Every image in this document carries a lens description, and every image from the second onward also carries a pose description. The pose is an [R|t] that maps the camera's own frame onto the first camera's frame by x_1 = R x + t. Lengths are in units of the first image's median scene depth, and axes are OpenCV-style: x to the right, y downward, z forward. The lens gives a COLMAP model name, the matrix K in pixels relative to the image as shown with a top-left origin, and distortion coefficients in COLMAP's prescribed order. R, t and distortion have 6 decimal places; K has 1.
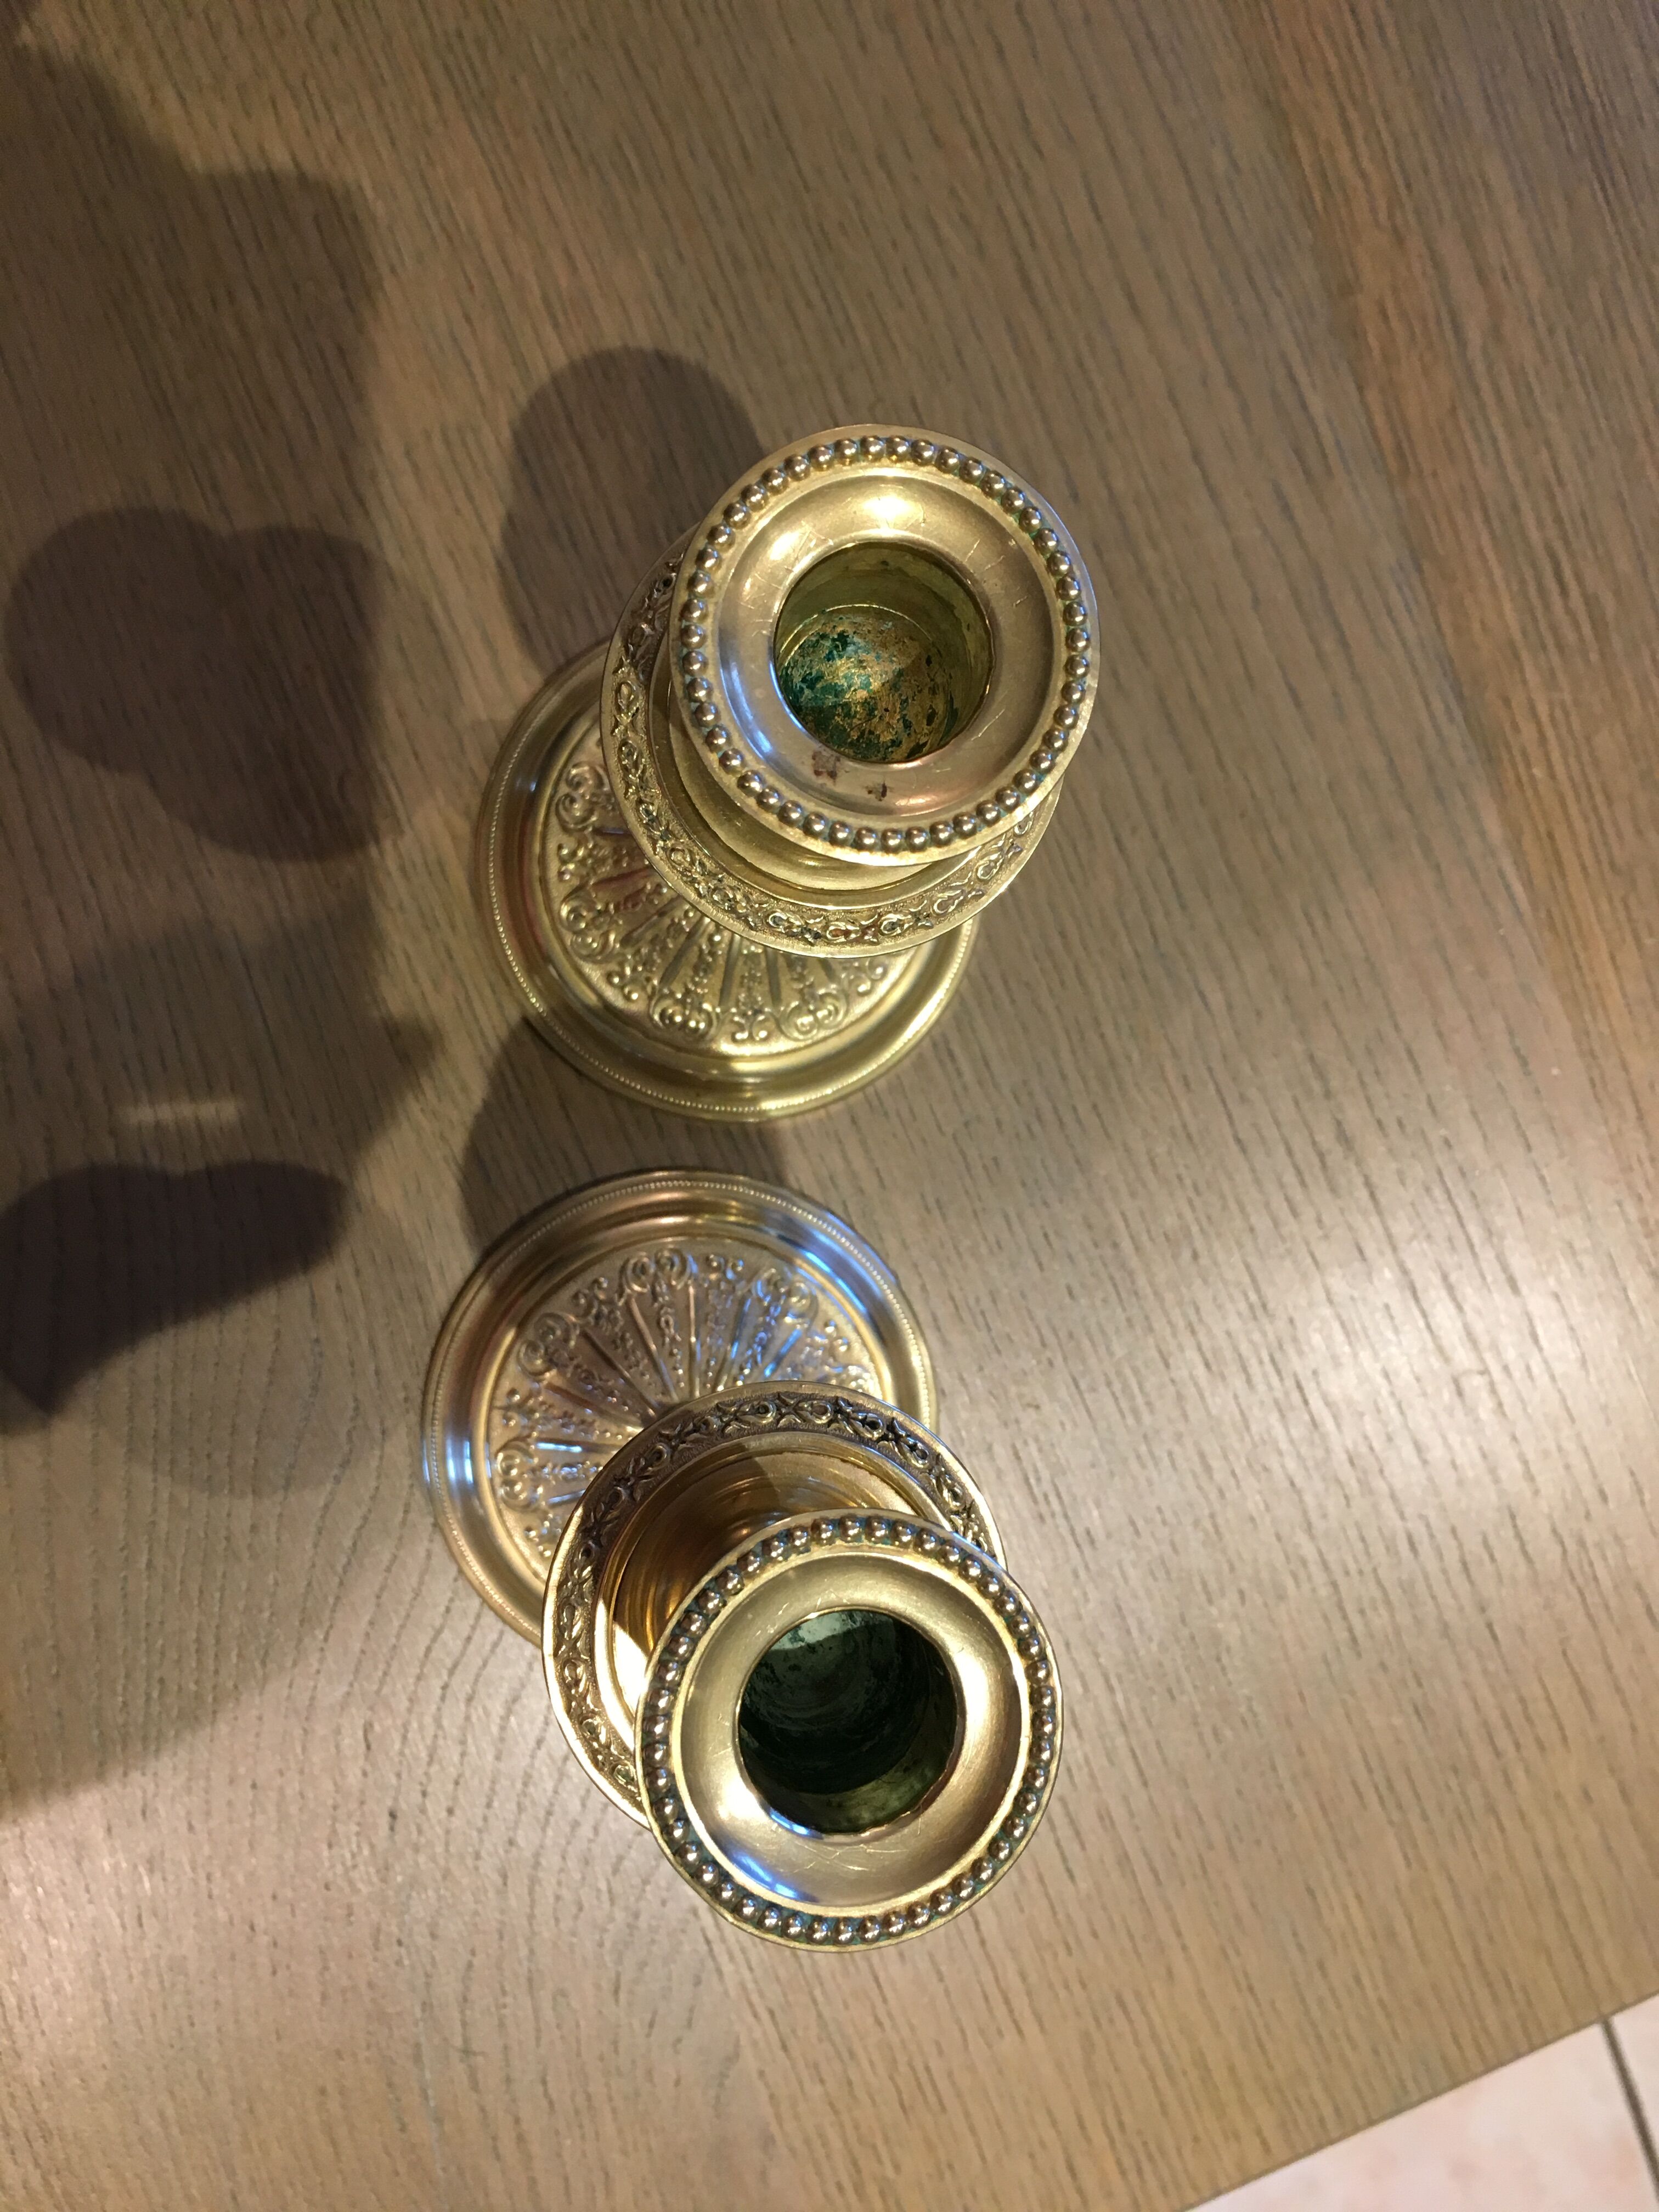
lens RADIAL K [[1880.2, 0, 829.5], [0, 1880.2, 1106.0], [0, 0, 1]] dist [0.001822, -0.014904]
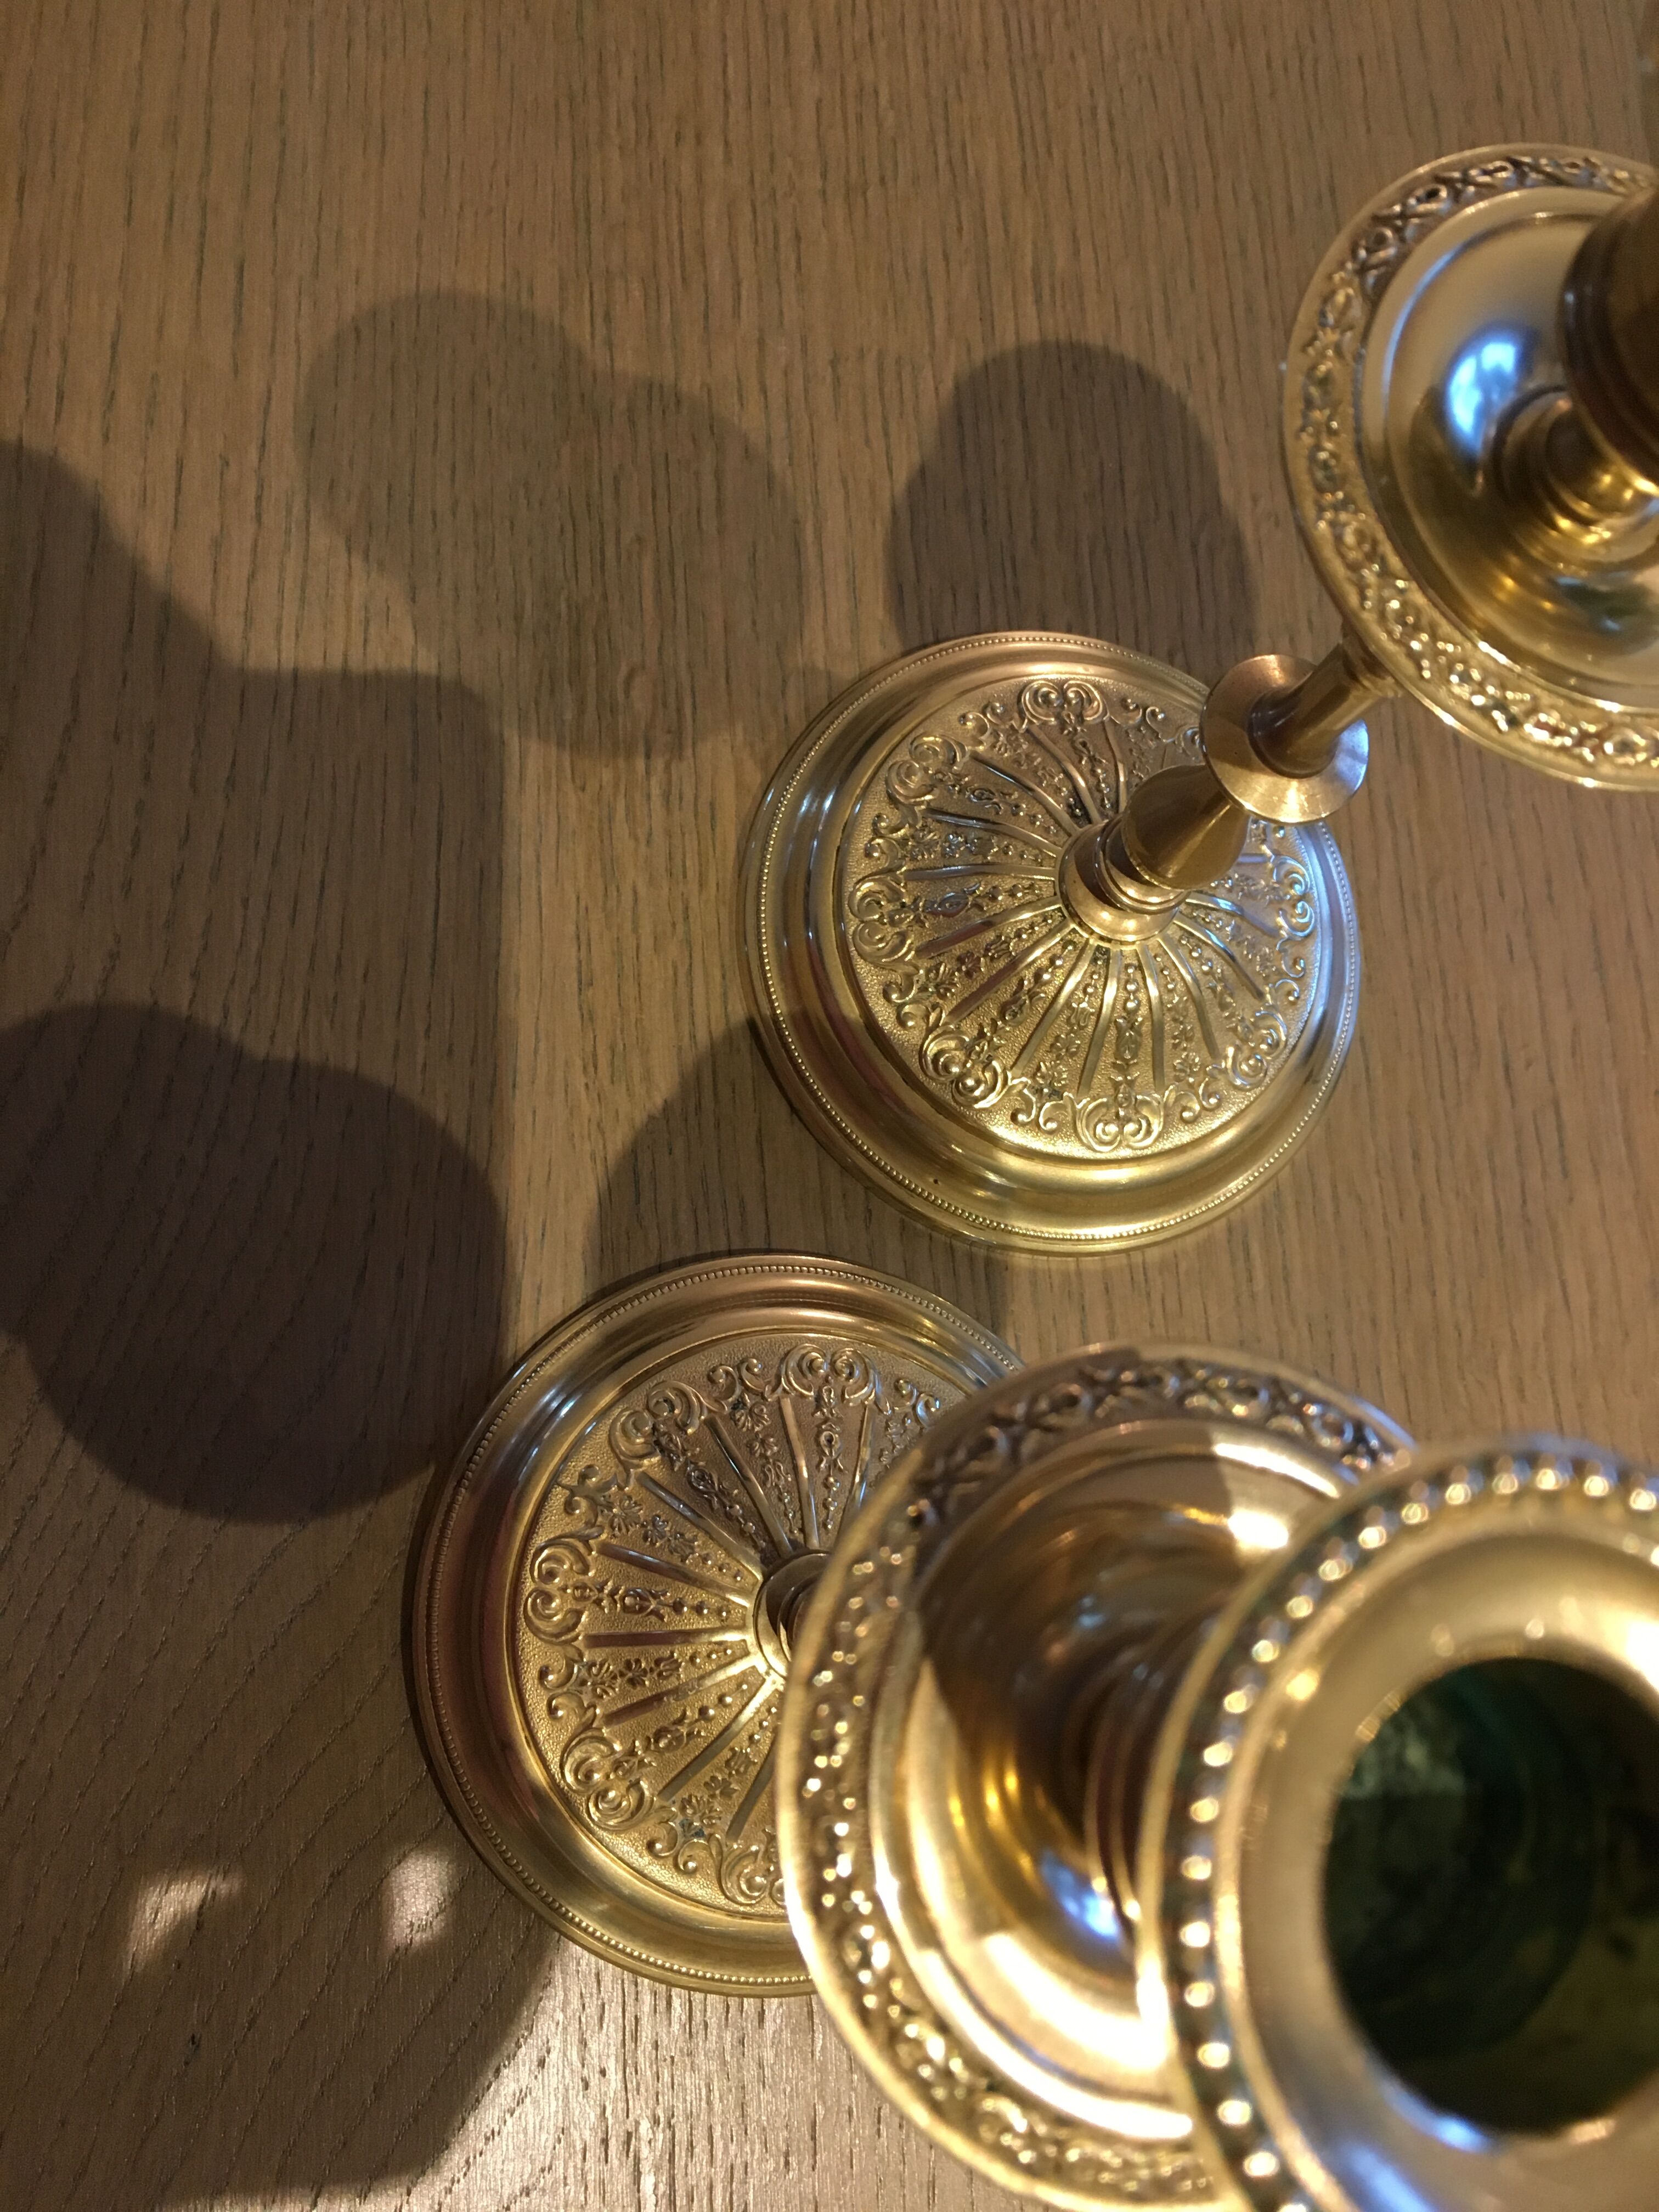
lens RADIAL K [[1880.2, 0, 829.5], [0, 1880.2, 1106.0], [0, 0, 1]] dist [0.001822, -0.014904]
pose [[0.949918, 0.312229, -0.012970, -0.117945], [-0.306292, 0.922020, -0.236778, 0.169178], [-0.061971, 0.228892, 0.971477, 0.273341]]
